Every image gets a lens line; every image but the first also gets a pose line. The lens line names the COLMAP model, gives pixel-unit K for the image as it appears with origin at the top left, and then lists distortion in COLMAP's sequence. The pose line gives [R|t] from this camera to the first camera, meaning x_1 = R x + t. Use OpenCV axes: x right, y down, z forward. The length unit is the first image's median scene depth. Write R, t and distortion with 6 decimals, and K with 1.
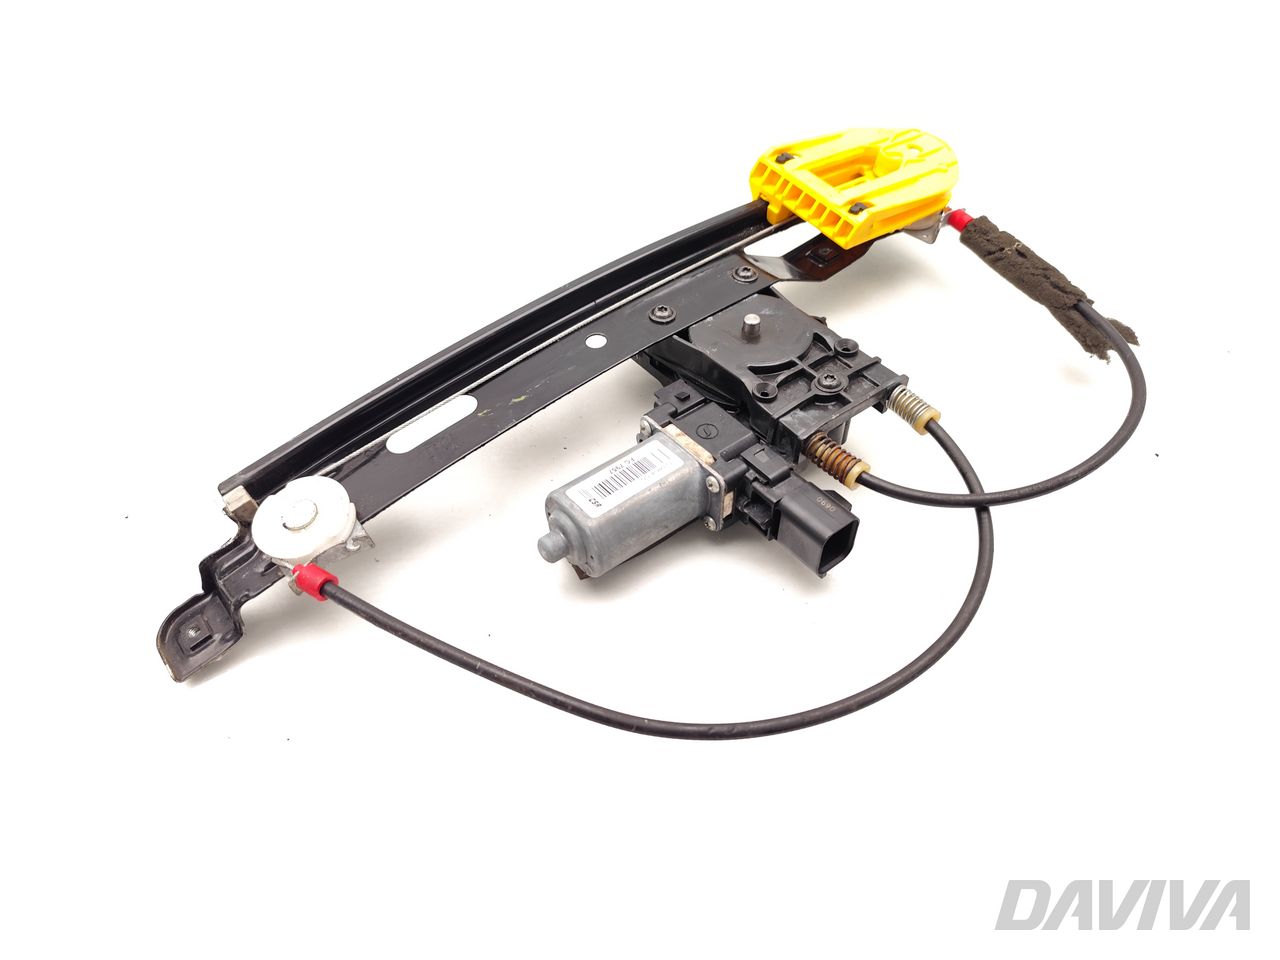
lens RADIAL K [[891.7, 0, 640.0], [0, 891.7, 480.0], [0, 0, 1]] dist [0.002939, -0.000399]
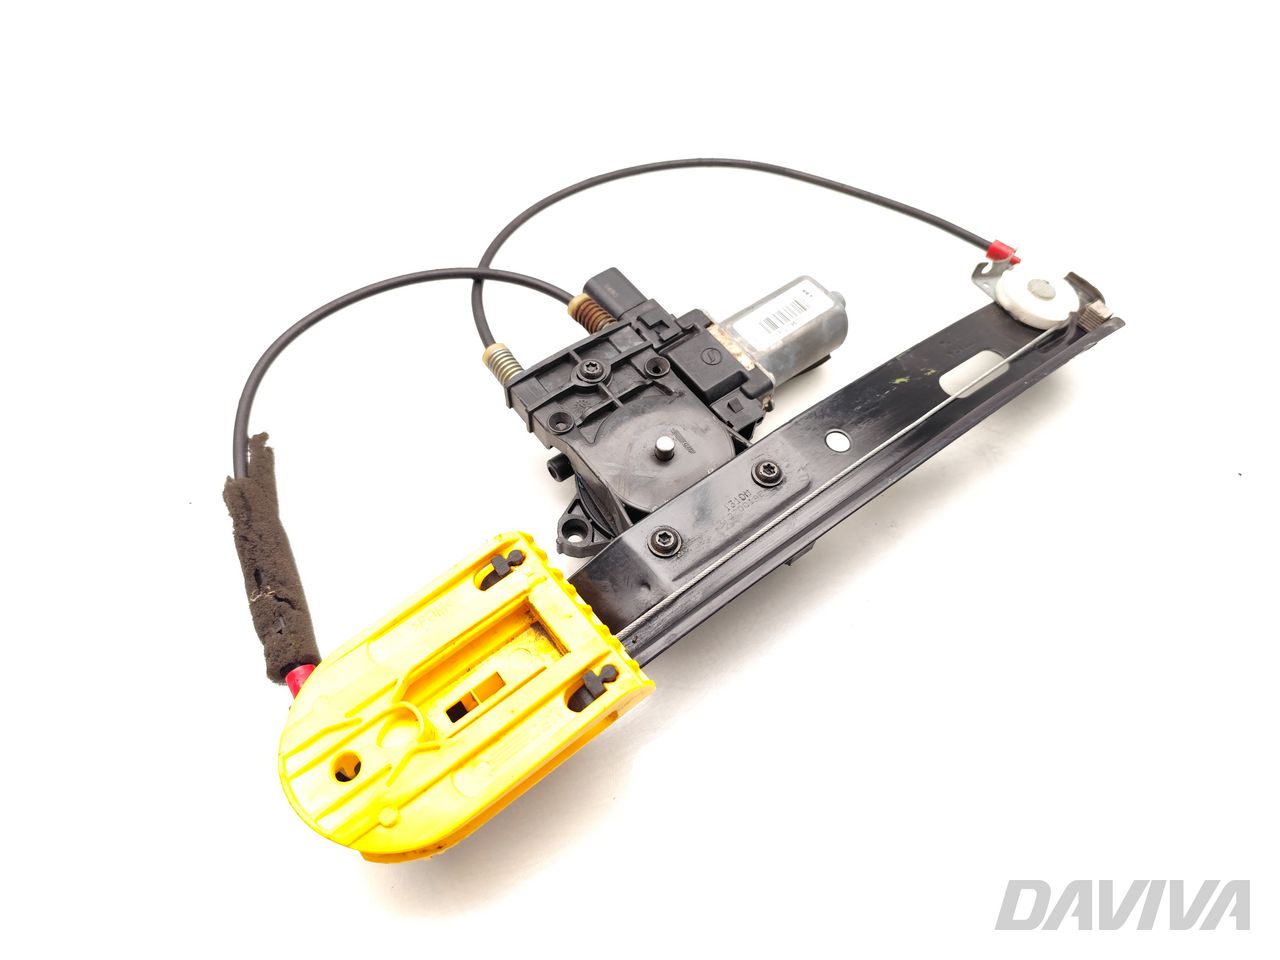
lens RADIAL K [[891.7, 0, 640.0], [0, 891.7, 480.0], [0, 0, 1]] dist [0.002939, -0.000399]
pose [[-0.999054, -0.022063, -0.037475, 0.189917], [-0.030994, -0.243230, 0.969473, -1.067081], [-0.030505, 0.969718, 0.242316, 0.867523]]
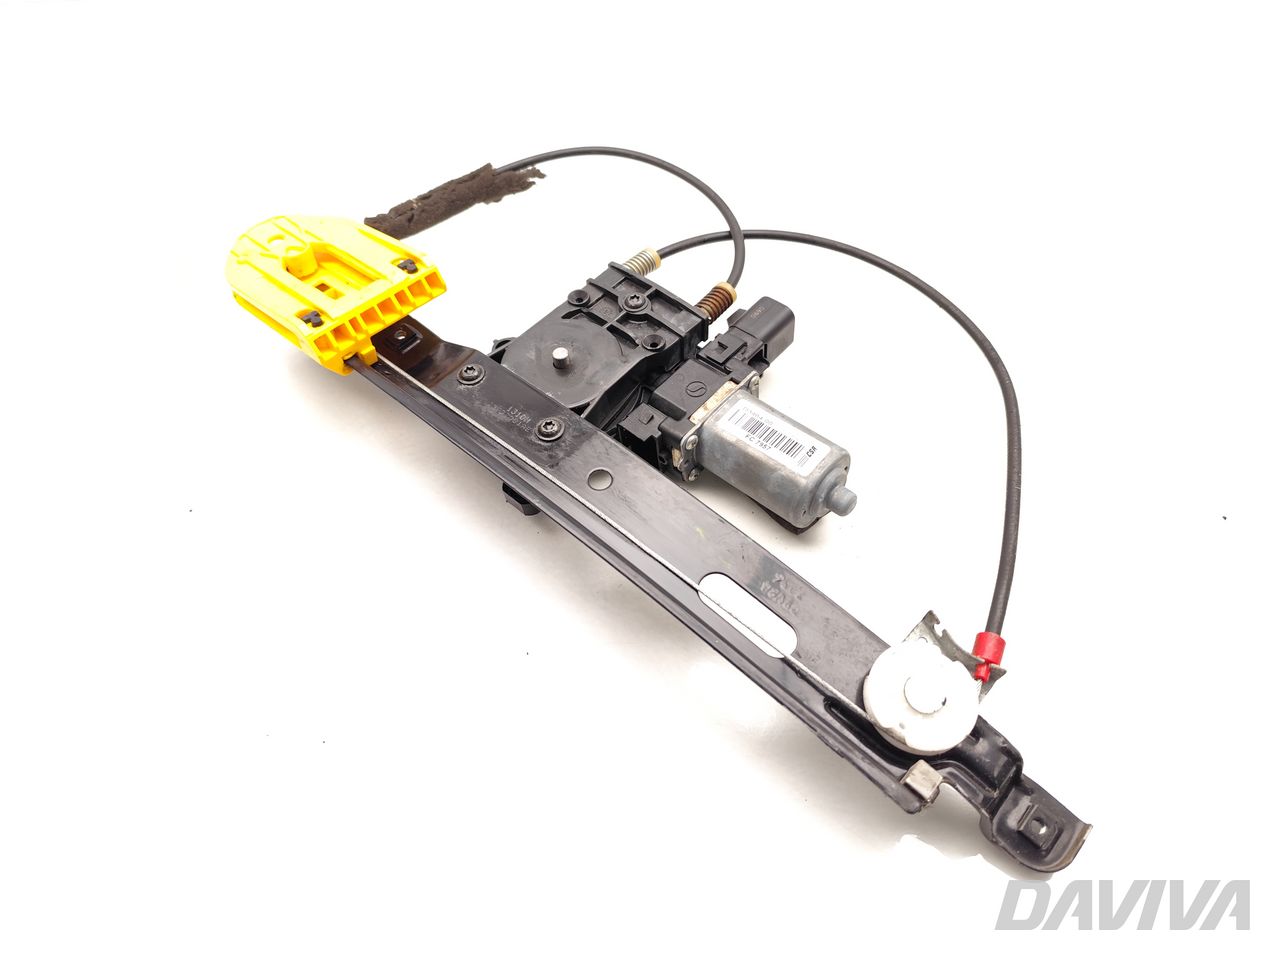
lens RADIAL K [[891.7, 0, 640.0], [0, 891.7, 480.0], [0, 0, 1]] dist [0.002939, -0.000399]
pose [[-0.163658, -0.778591, 0.605815, -0.632415], [0.771807, 0.281426, 0.570187, -0.671178], [-0.614434, 0.560888, 0.554864, 0.494283]]
